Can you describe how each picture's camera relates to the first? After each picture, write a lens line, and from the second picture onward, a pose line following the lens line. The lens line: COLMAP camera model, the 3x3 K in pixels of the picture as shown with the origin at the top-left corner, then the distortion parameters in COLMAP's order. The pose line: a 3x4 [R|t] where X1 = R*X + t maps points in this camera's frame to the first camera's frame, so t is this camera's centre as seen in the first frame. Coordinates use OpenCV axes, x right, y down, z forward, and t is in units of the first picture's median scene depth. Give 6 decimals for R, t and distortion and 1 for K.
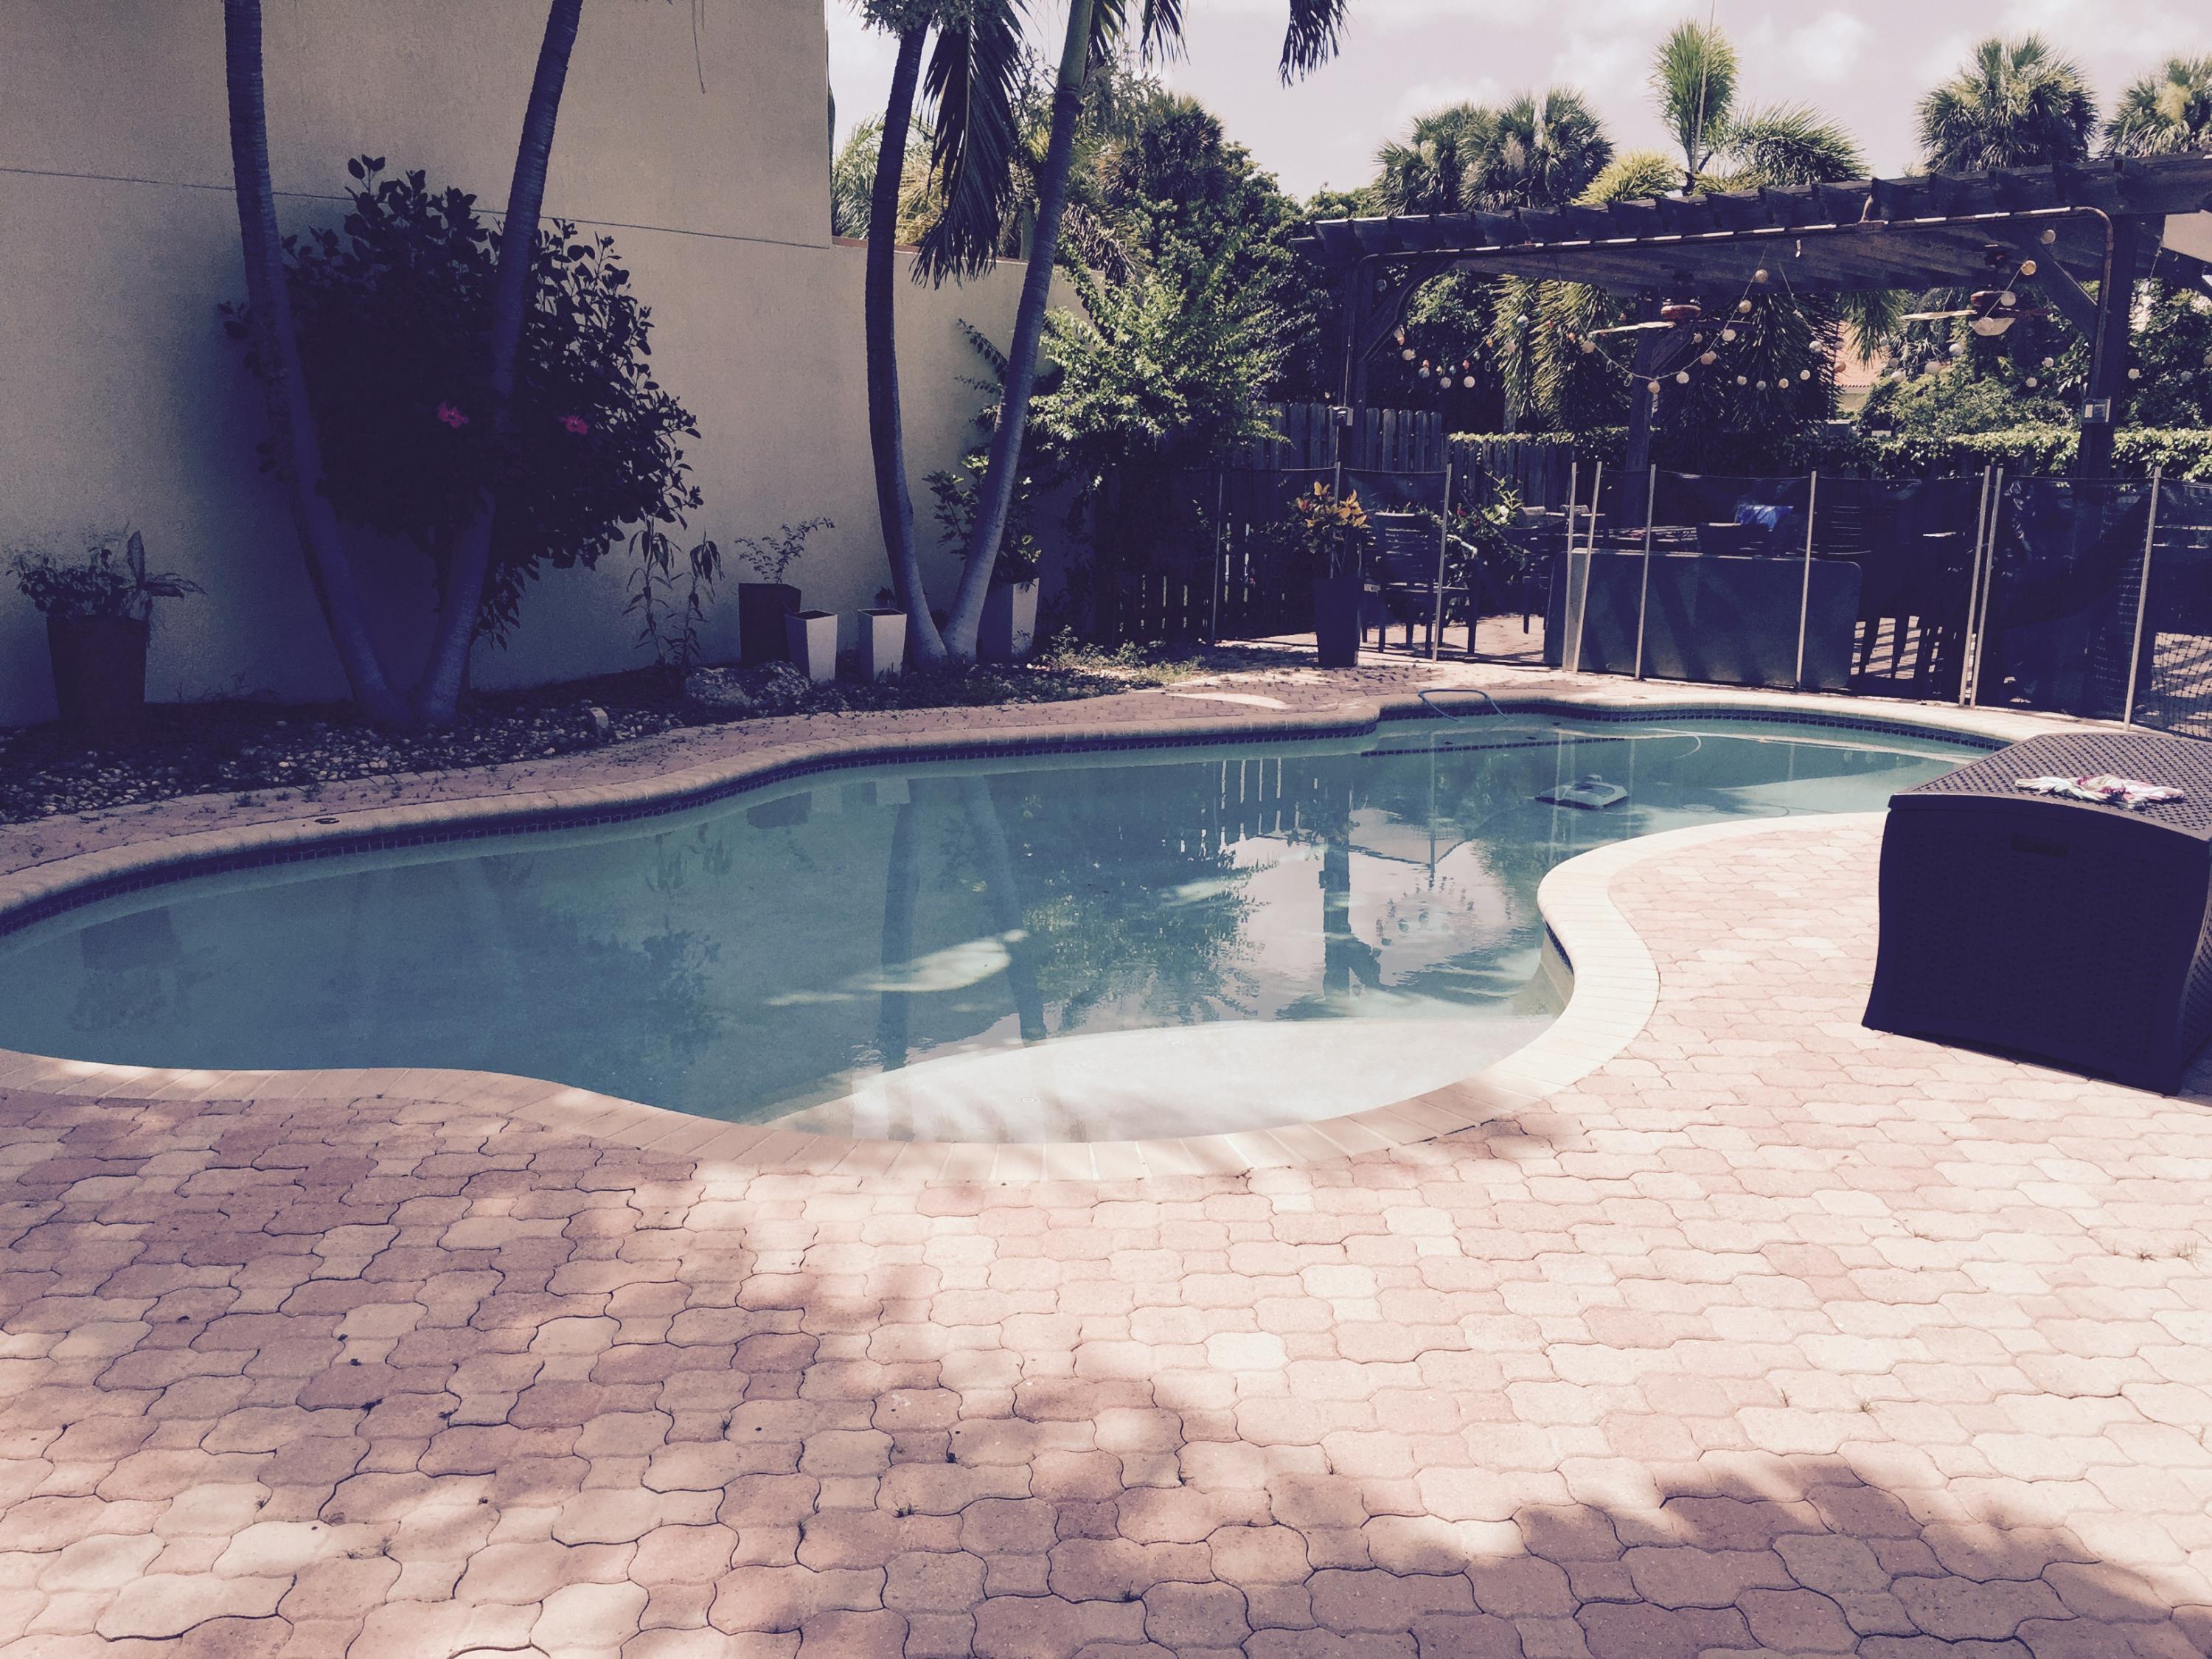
lens RADIAL K [[1907.6, 0, 1106.0], [0, 1907.6, 829.5], [0, 0, 1]] dist [0.005118, -0.002658]
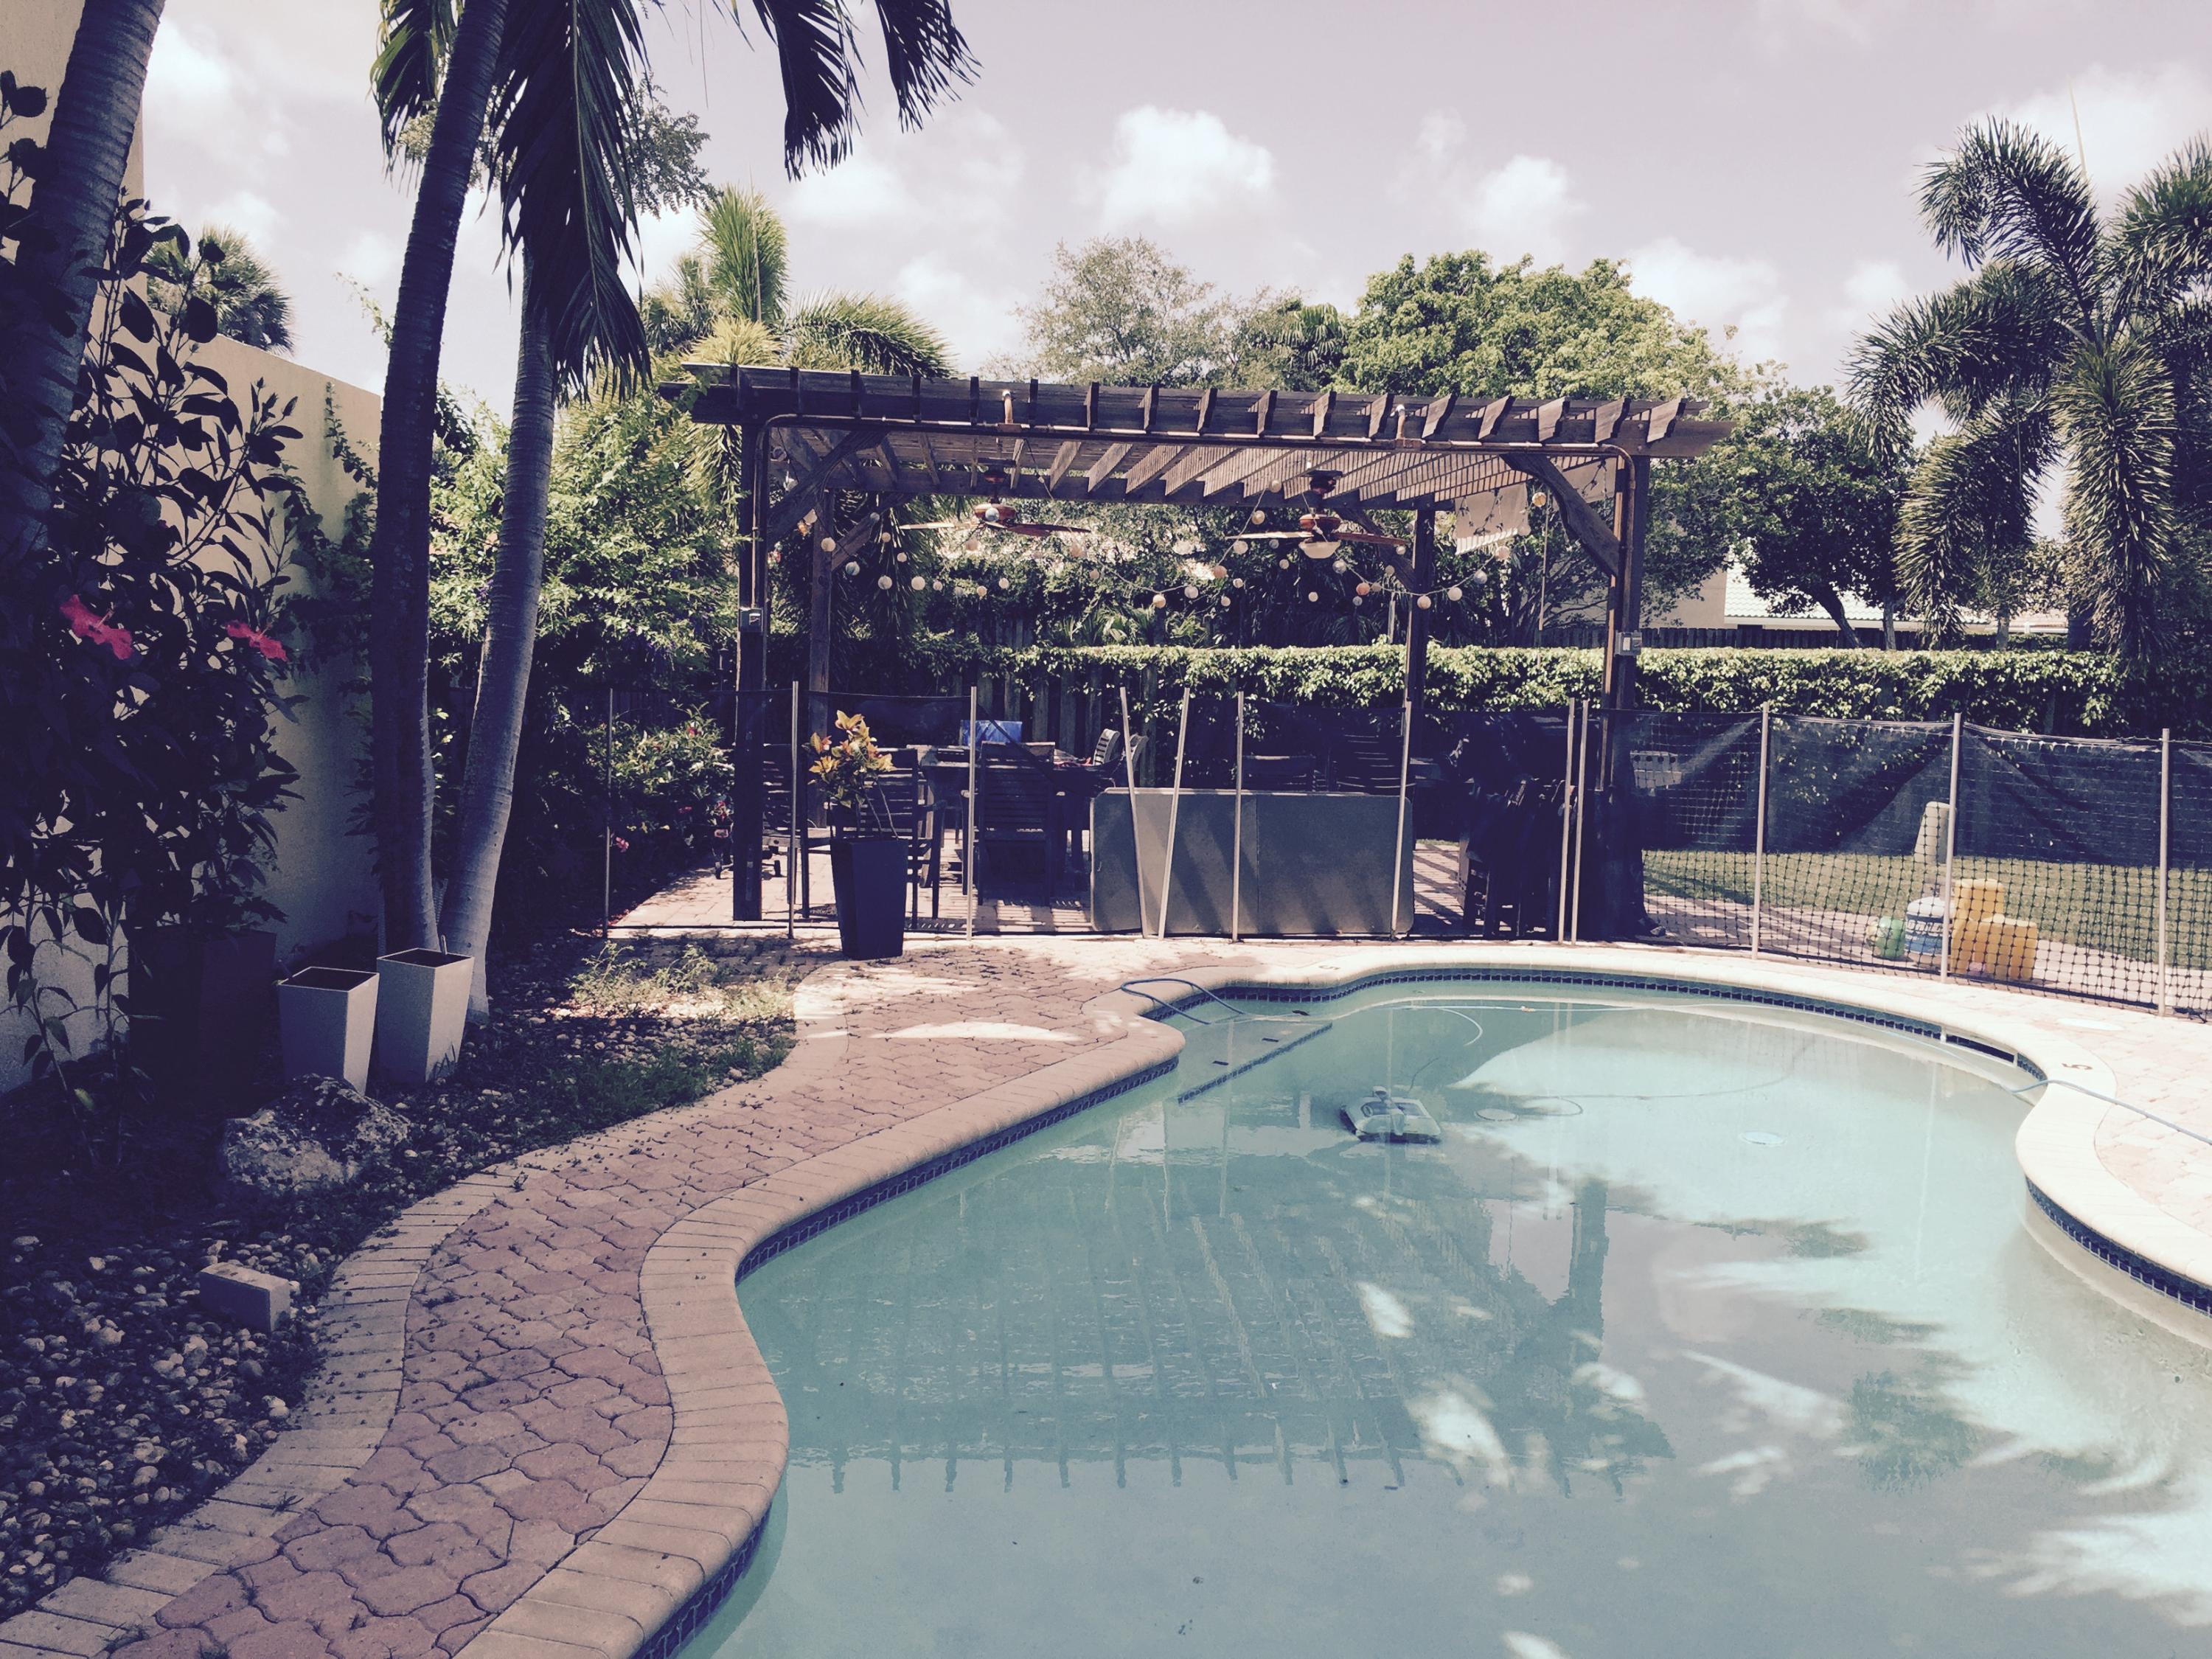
lens RADIAL K [[1907.6, 0, 1106.0], [0, 1907.6, 829.5], [0, 0, 1]] dist [0.005118, -0.002658]
pose [[0.716337, -0.050218, 0.695945, -0.337470], [0.113786, 0.992463, -0.045505, -0.089970], [-0.688414, 0.111786, 0.716652, 0.398726]]
